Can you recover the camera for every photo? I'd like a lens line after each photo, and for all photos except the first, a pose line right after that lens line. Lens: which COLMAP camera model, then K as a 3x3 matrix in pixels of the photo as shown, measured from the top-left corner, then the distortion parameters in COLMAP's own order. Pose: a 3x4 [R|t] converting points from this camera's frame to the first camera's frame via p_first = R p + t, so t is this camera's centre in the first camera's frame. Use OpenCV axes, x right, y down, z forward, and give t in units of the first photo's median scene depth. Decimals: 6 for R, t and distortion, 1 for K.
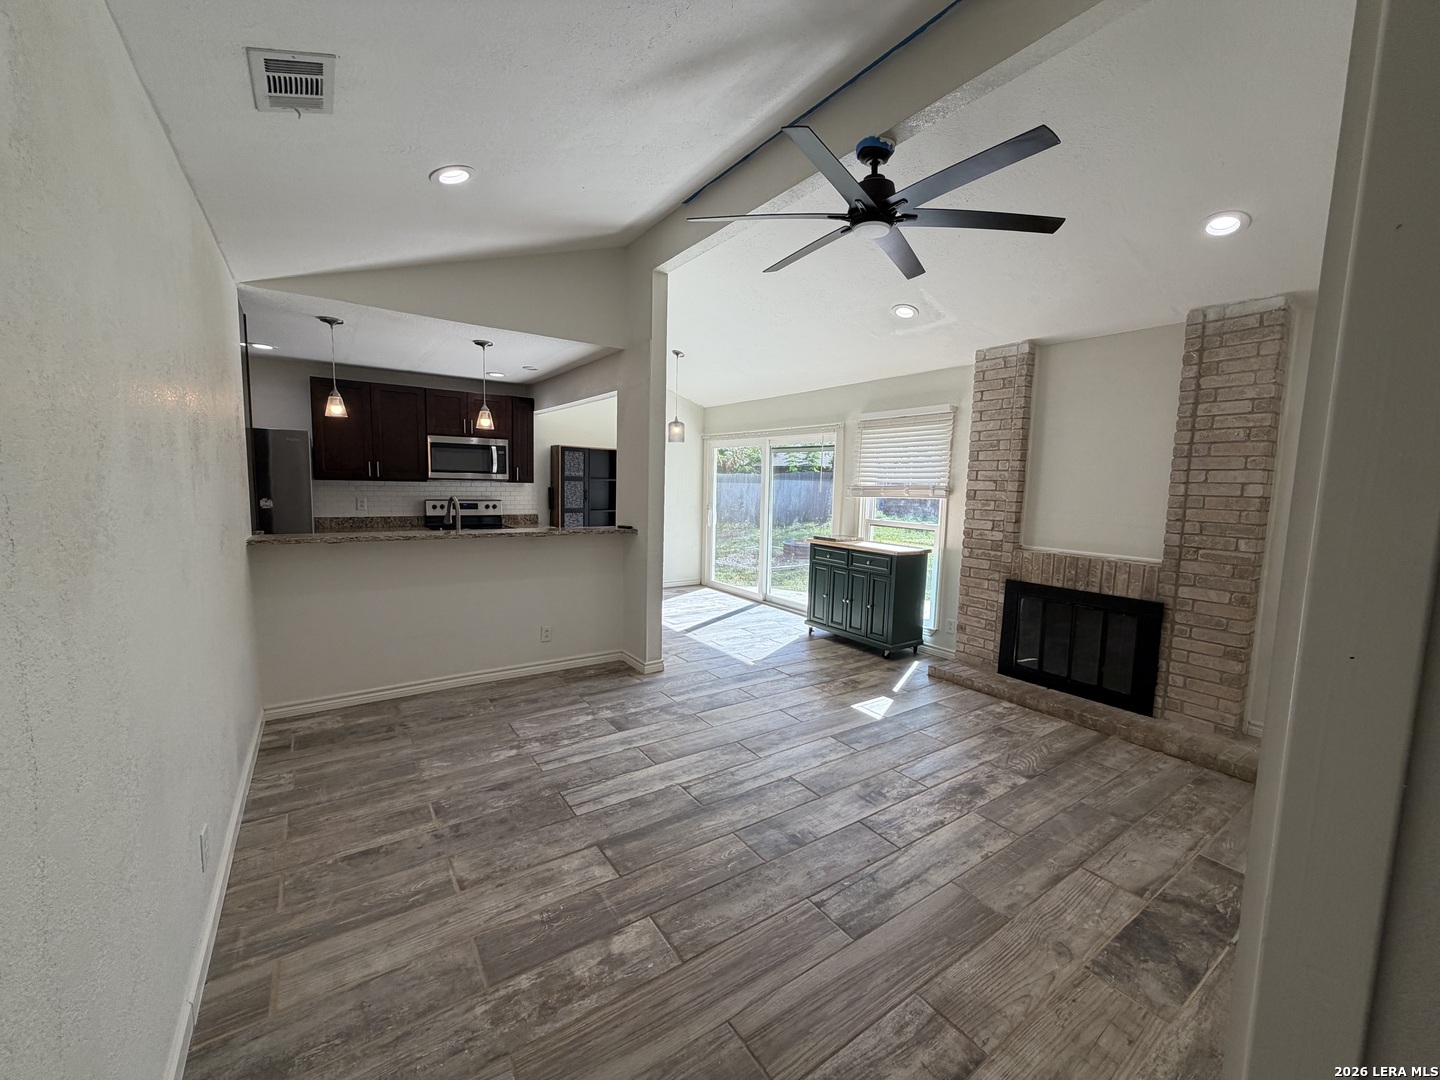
lens RADIAL K [[585.8, 0, 721.6], [0, 585.8, 538.6], [0, 0, 1]] dist [-0.003047, -0.000044]
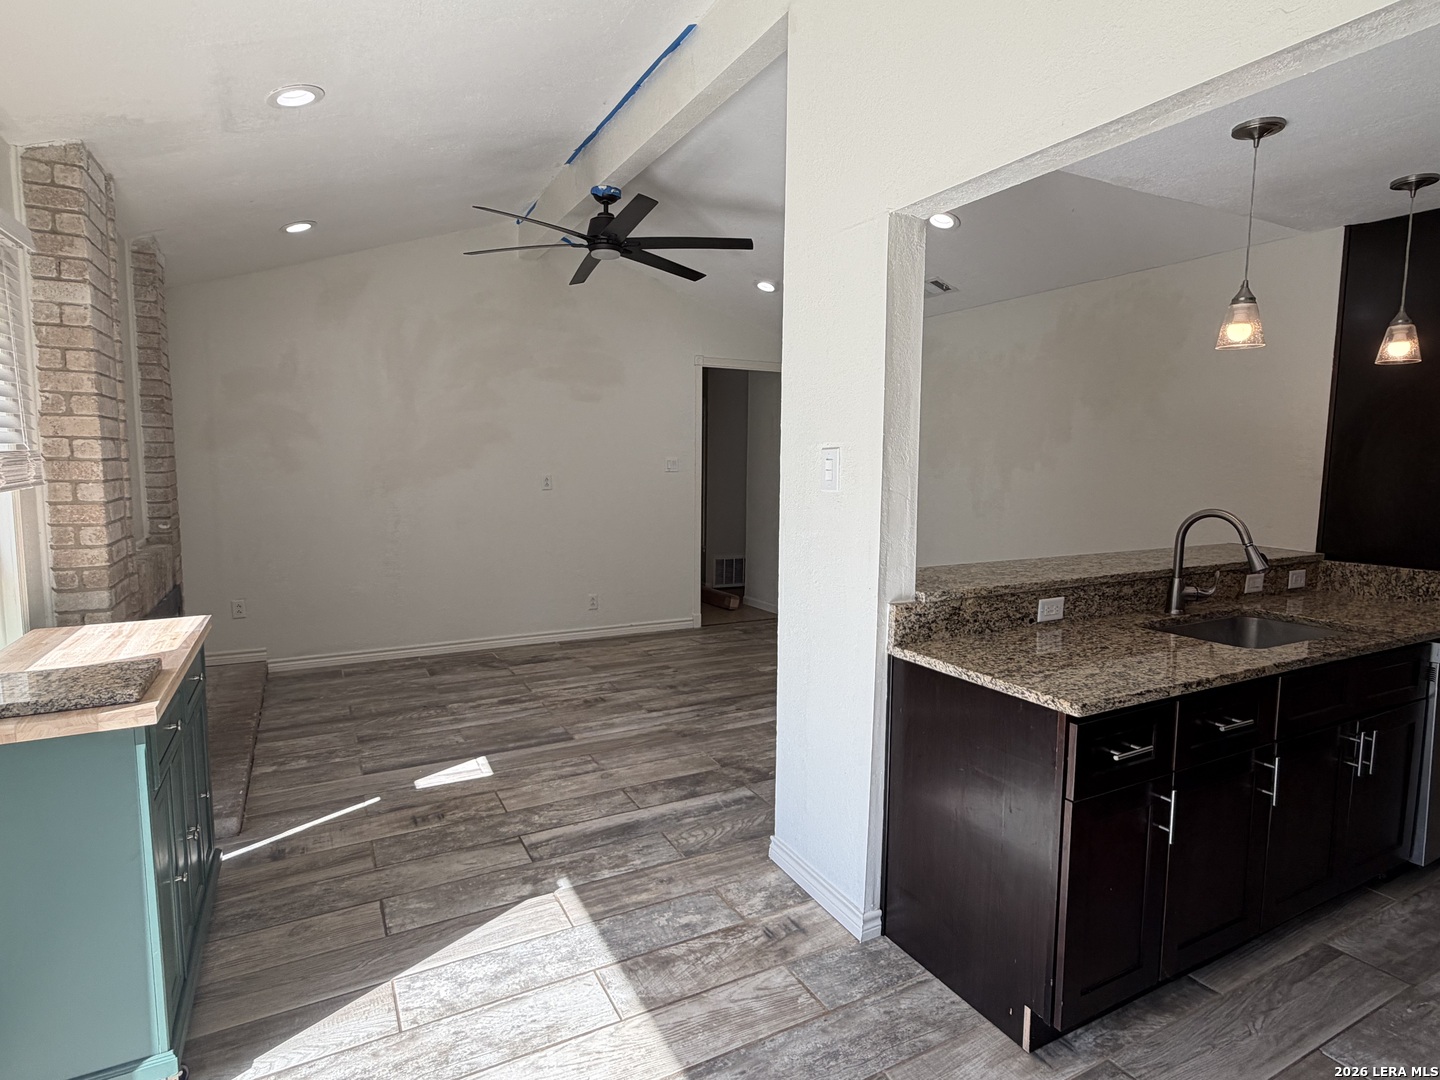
lens RADIAL K [[770.8, 0, 722.3], [0, 770.8, 537.8], [0, 0, 1]] dist [0.002972, 0.000990]
pose [[-0.992684, -0.044550, 0.112219, -0.166909], [-0.021150, 0.979227, 0.201659, -0.221044], [-0.118872, 0.197810, -0.973006, 2.200003]]
